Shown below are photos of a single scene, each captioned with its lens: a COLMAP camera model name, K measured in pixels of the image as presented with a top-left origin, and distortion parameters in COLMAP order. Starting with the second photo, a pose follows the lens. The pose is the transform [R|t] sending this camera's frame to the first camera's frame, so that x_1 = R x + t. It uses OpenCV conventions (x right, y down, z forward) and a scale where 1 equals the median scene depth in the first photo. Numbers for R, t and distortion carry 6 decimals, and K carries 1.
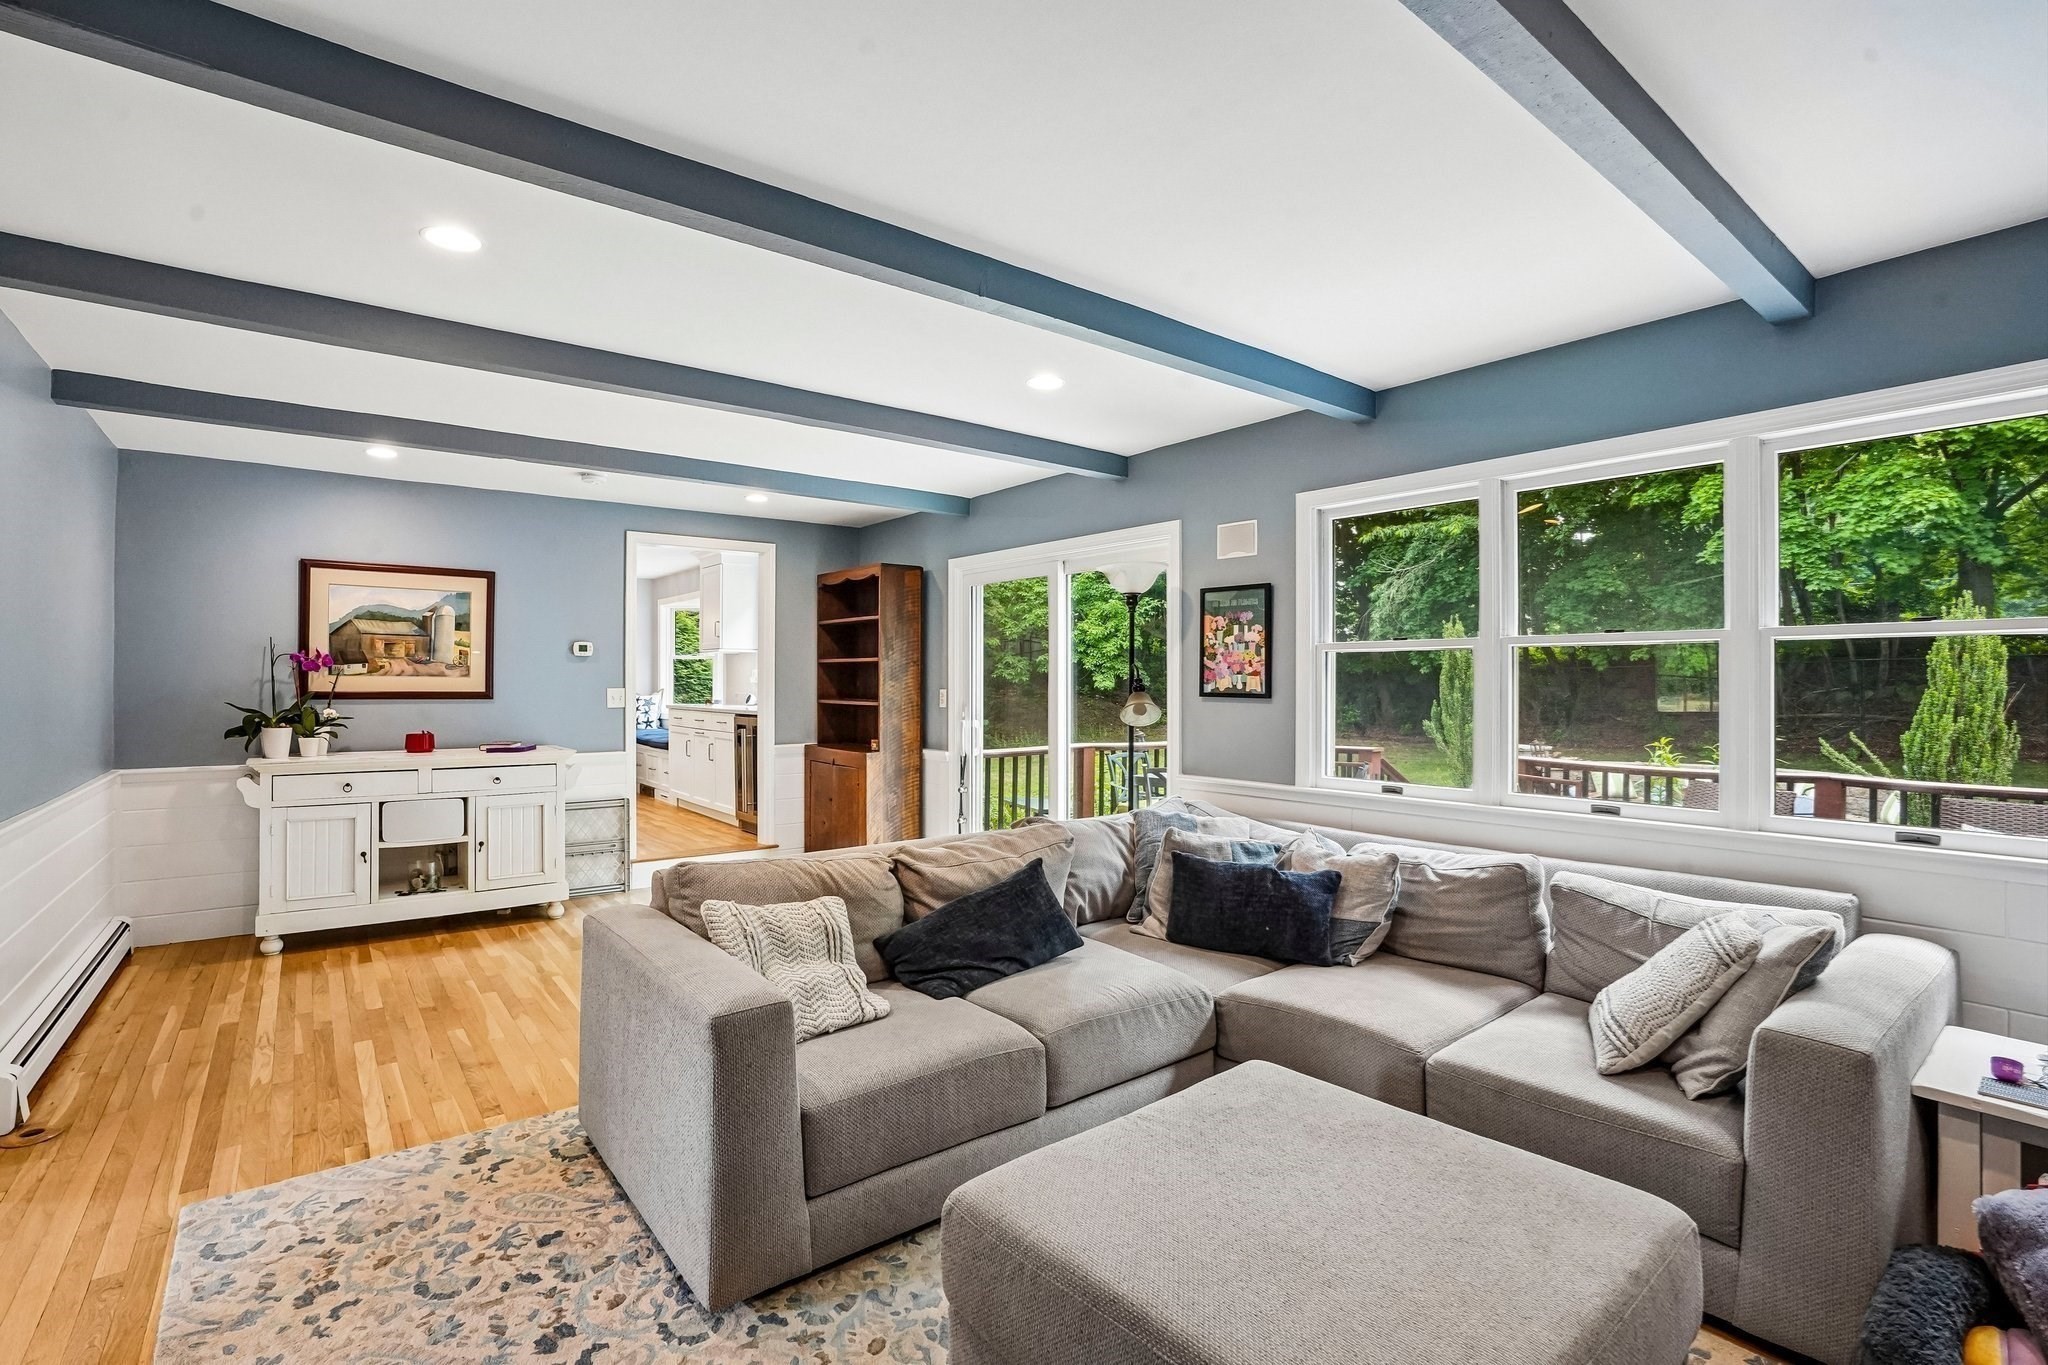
lens RADIAL K [[936.0, 0, 1029.0], [0, 936.0, 678.1], [0, 0, 1]] dist [-0.041645, 0.013710]
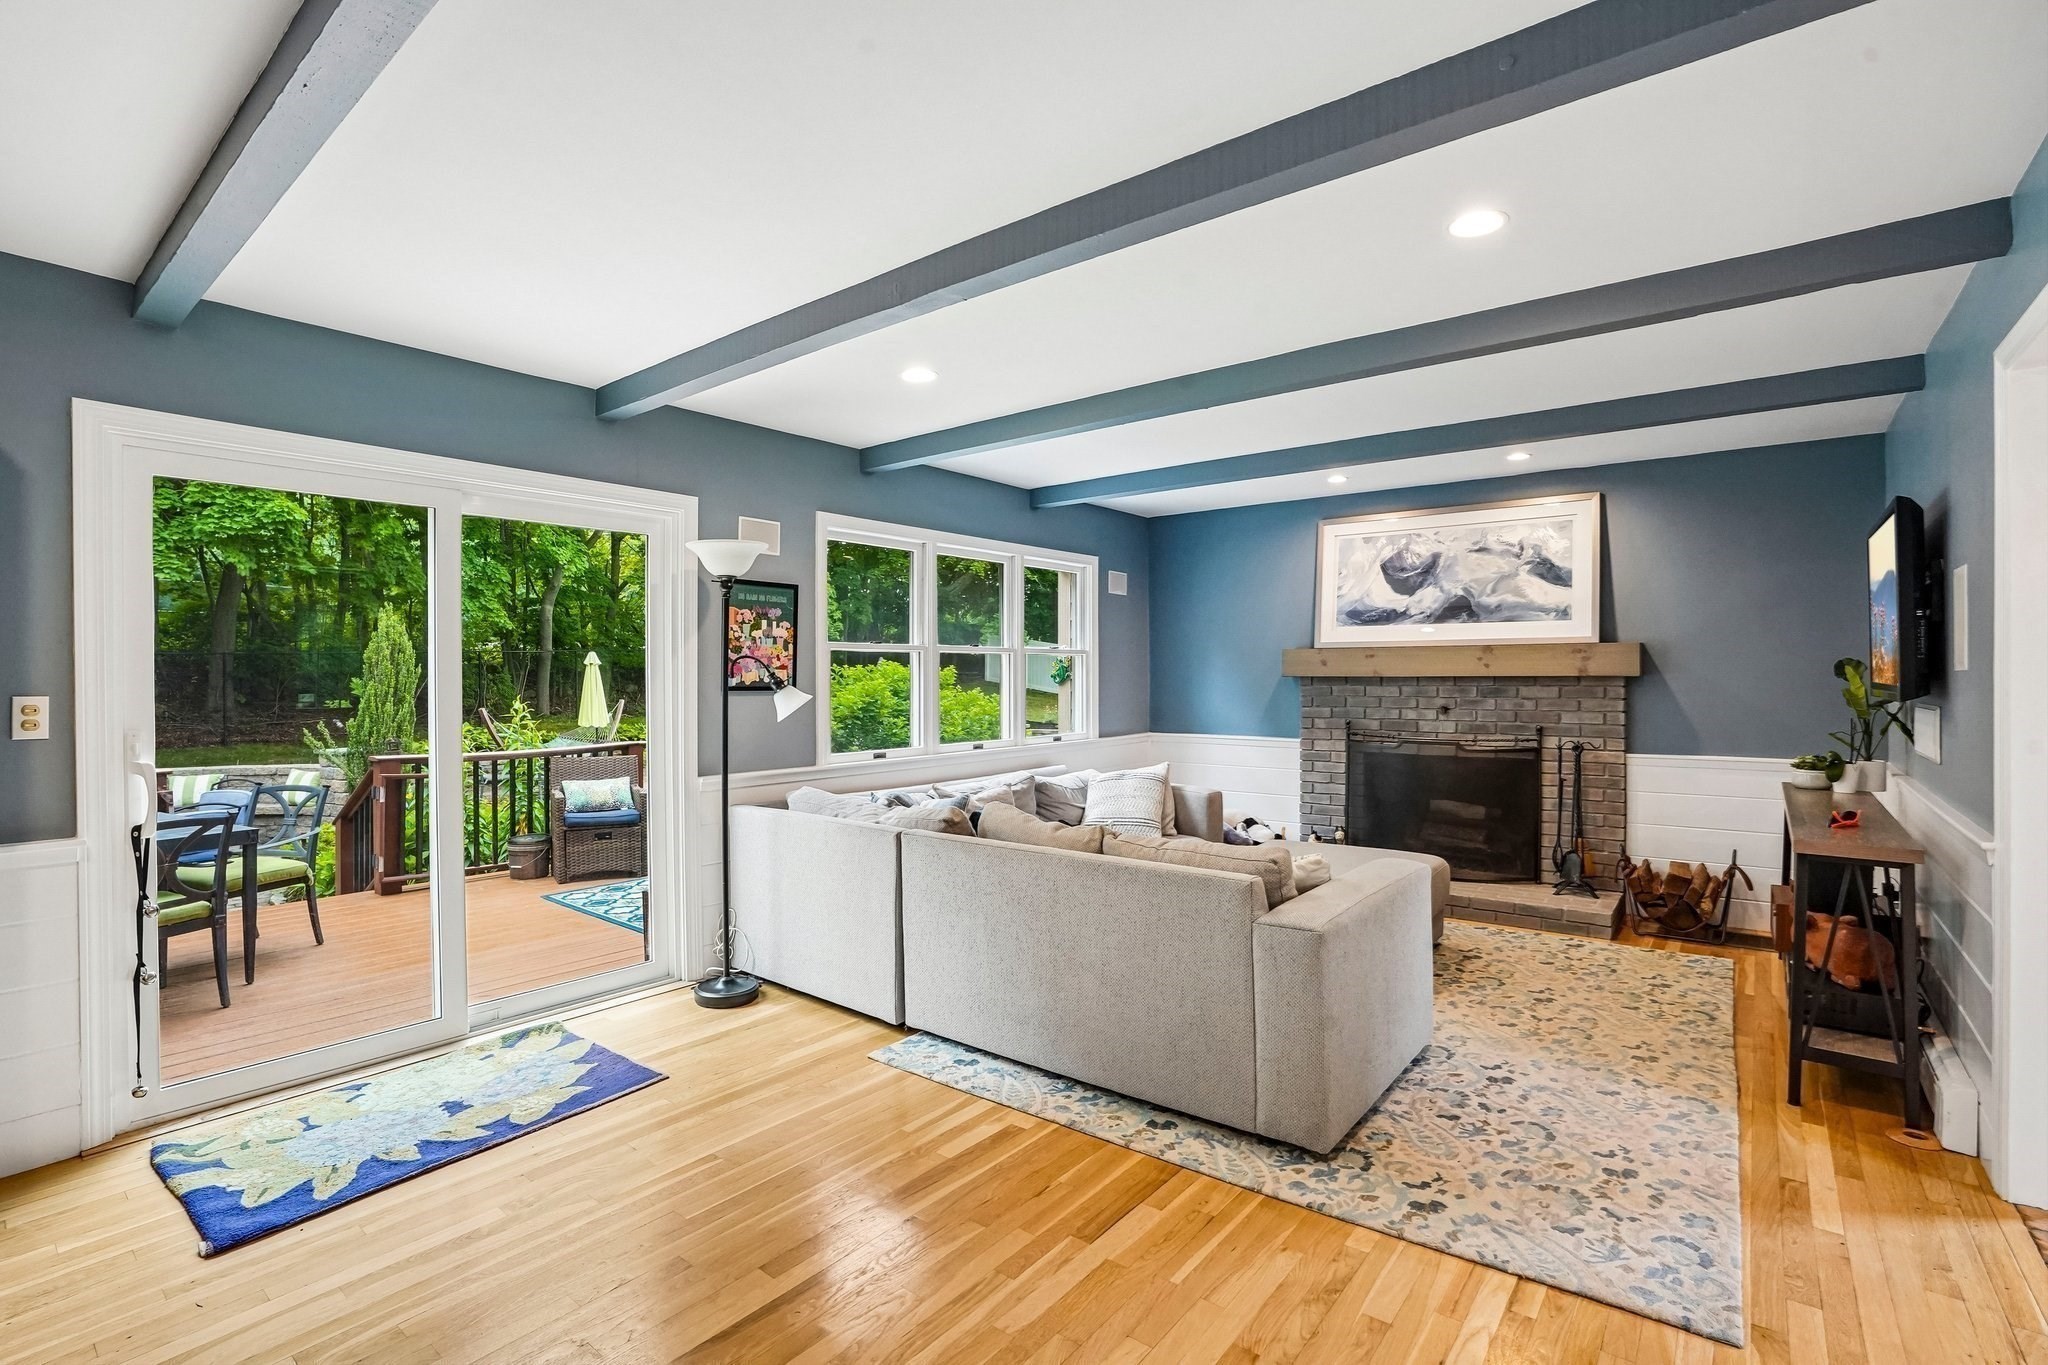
lens RADIAL K [[936.0, 0, 1021.1], [0, 936.0, 678.2], [0, 0, 1]] dist [-0.041645, 0.013710]
pose [[-0.223002, -0.003486, 0.974812, -1.413695], [0.000674, 0.999993, 0.003730, 0.005660], [-0.974818, 0.001489, -0.222998, 1.616388]]
